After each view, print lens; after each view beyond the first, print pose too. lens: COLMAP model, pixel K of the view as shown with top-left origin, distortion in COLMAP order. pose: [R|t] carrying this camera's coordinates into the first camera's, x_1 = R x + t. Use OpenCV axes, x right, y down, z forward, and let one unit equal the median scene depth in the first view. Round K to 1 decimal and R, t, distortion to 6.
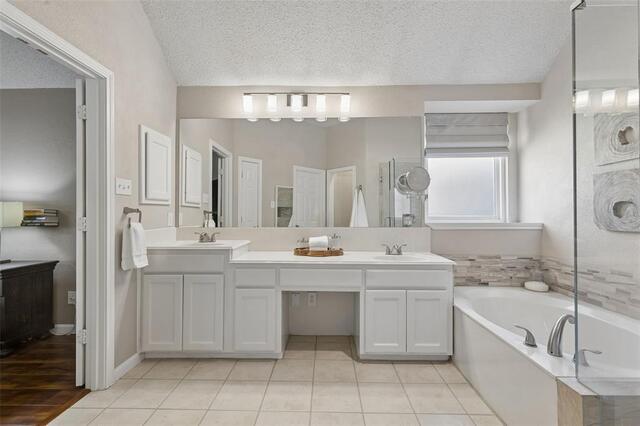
lens RADIAL K [[290.4, 0, 321.7], [0, 290.4, 210.1], [0, 0, 1]] dist [0.010434, -0.000304]
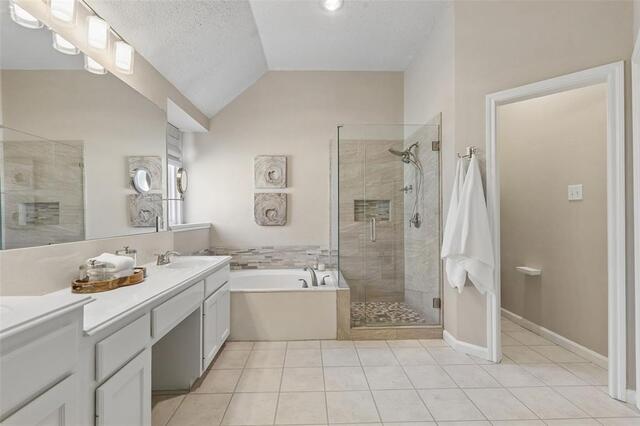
lens RADIAL K [[290.4, 0, 319.9], [0, 290.4, 213.8], [0, 0, 1]] dist [0.010434, -0.000304]
pose [[-0.051334, -0.004283, 0.998672, -0.814153], [-0.008869, 0.999953, 0.003833, -0.010061], [-0.998642, -0.008660, -0.051370, 0.726963]]
